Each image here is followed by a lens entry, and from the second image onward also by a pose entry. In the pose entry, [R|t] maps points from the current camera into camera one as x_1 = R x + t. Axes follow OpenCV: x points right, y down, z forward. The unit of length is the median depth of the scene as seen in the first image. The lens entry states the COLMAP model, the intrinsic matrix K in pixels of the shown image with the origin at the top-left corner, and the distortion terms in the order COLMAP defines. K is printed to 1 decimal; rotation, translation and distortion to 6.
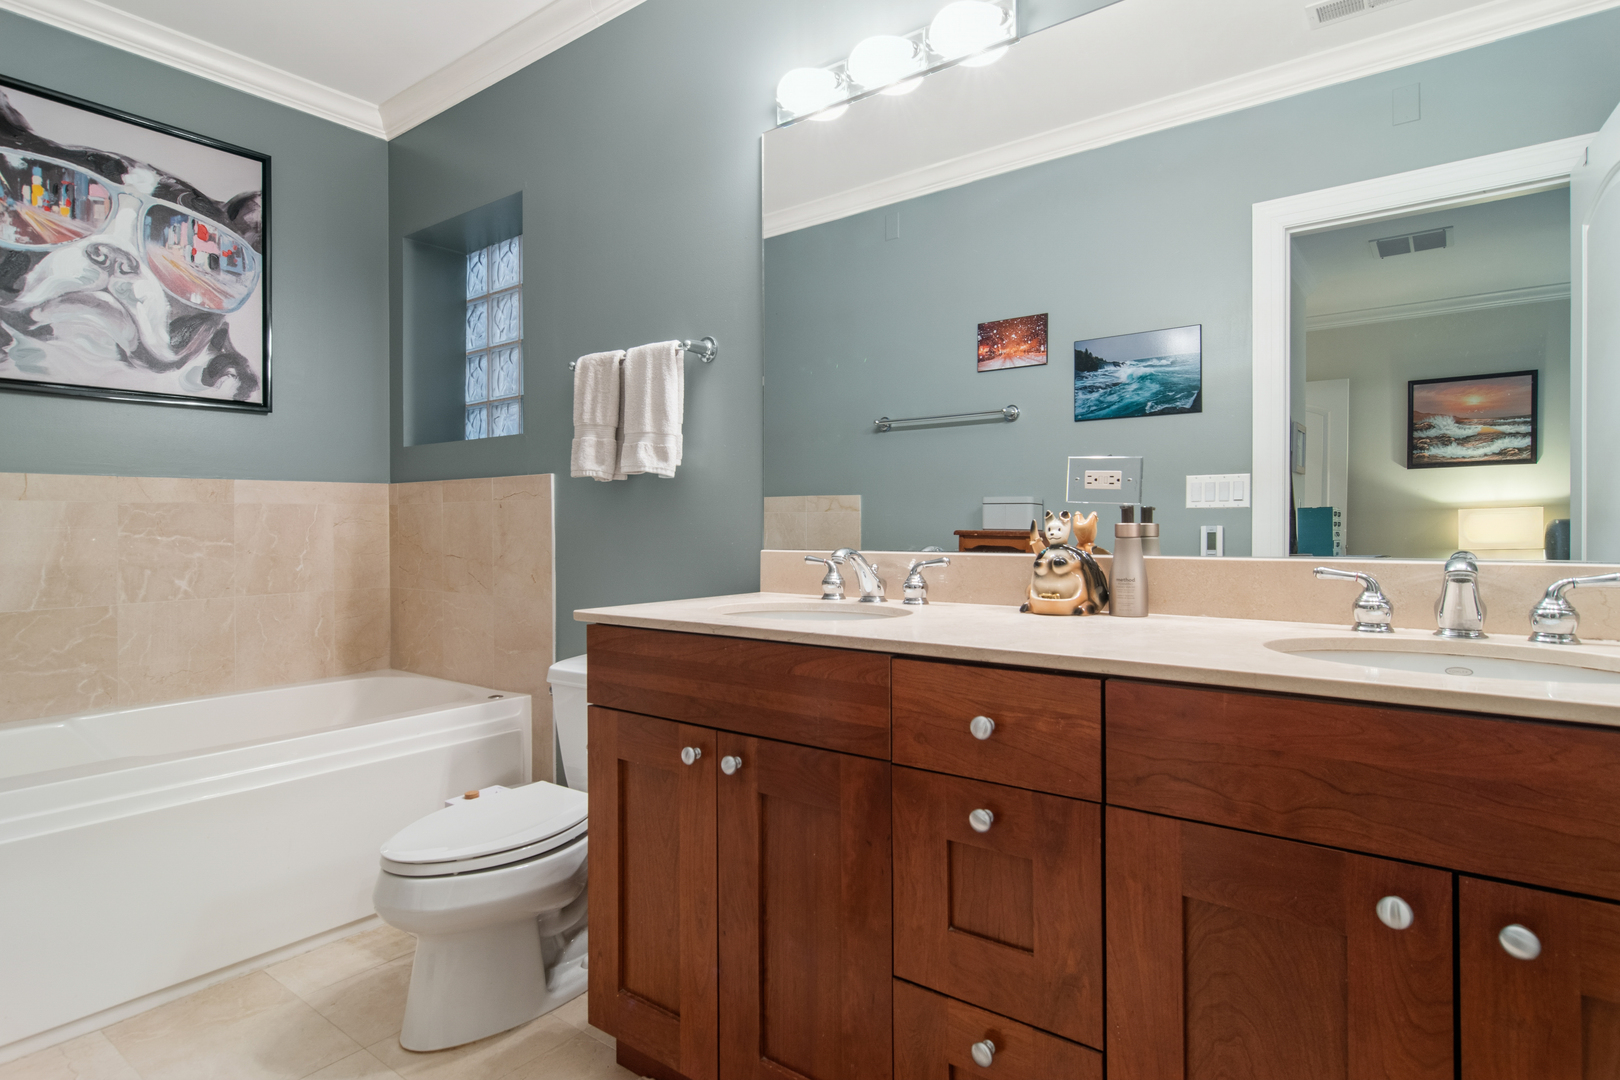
lens RADIAL K [[873.1, 0, 810.3], [0, 873.1, 520.0], [0, 0, 1]] dist [-0.002157, 0.000213]
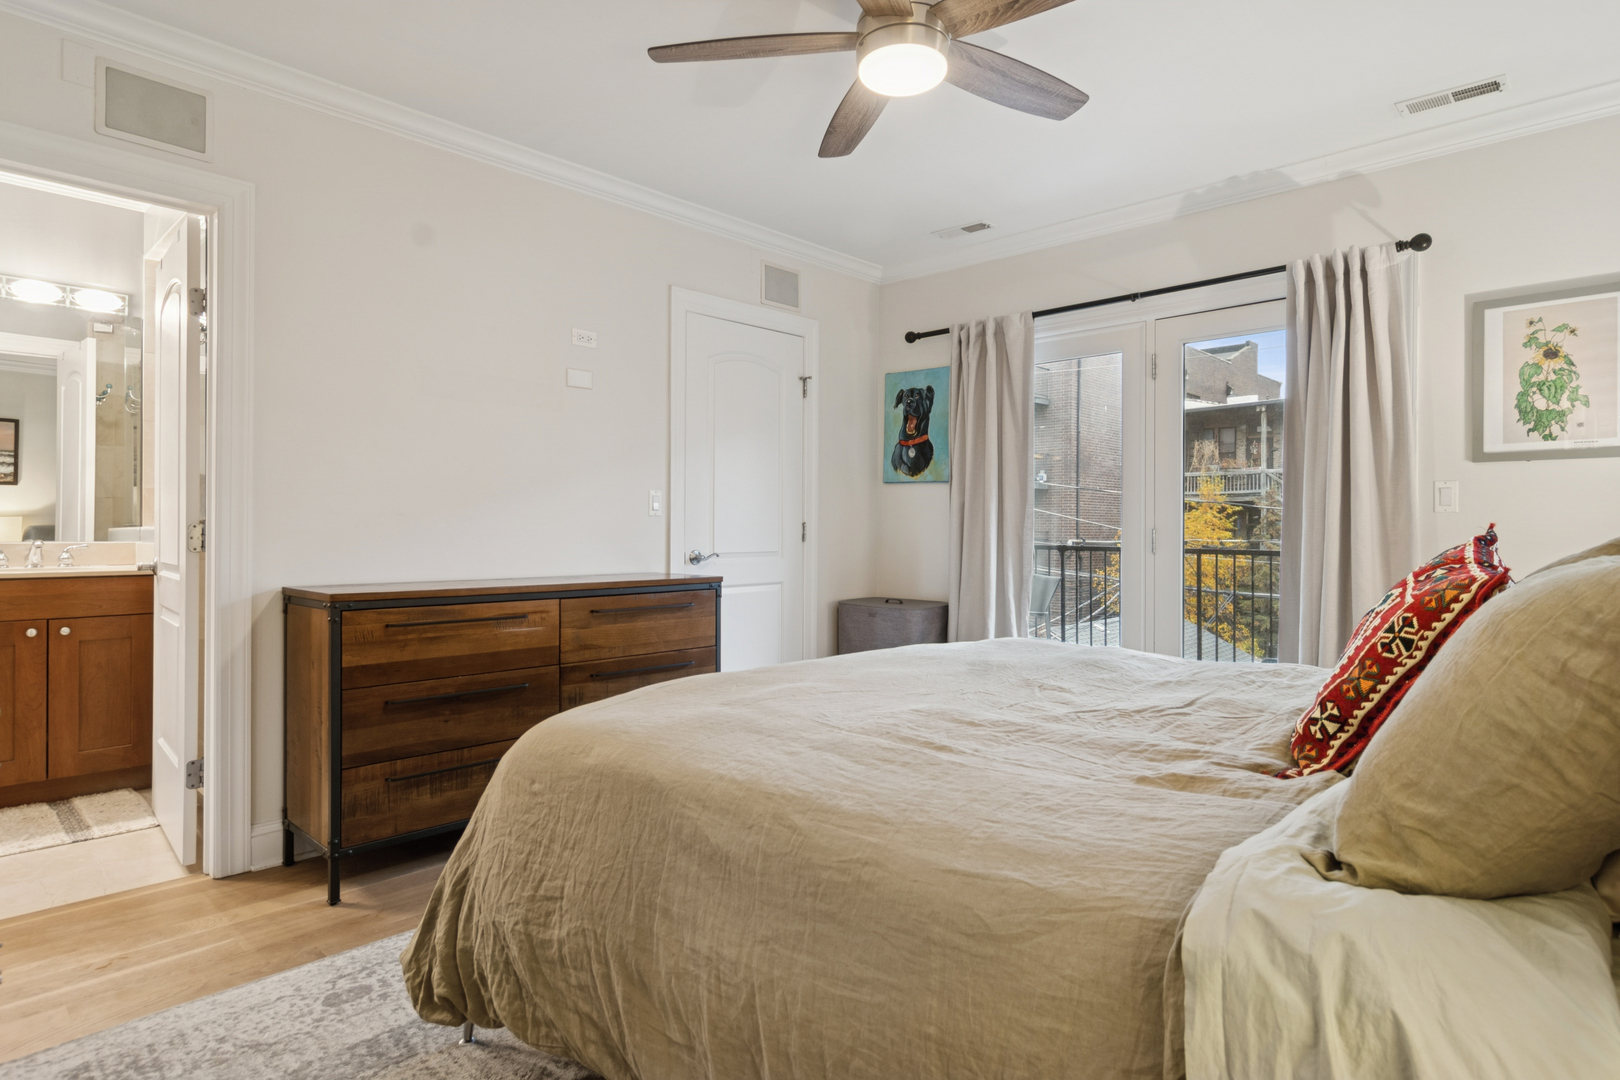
lens RADIAL K [[873.1, 0, 810.3], [0, 873.1, 520.0], [0, 0, 1]] dist [-0.002157, 0.000213]
pose [[0.112145, 0.008655, 0.993654, -0.438056], [-0.006143, 0.999949, -0.008016, -0.004594], [-0.993673, -0.005205, 0.112193, -0.449018]]
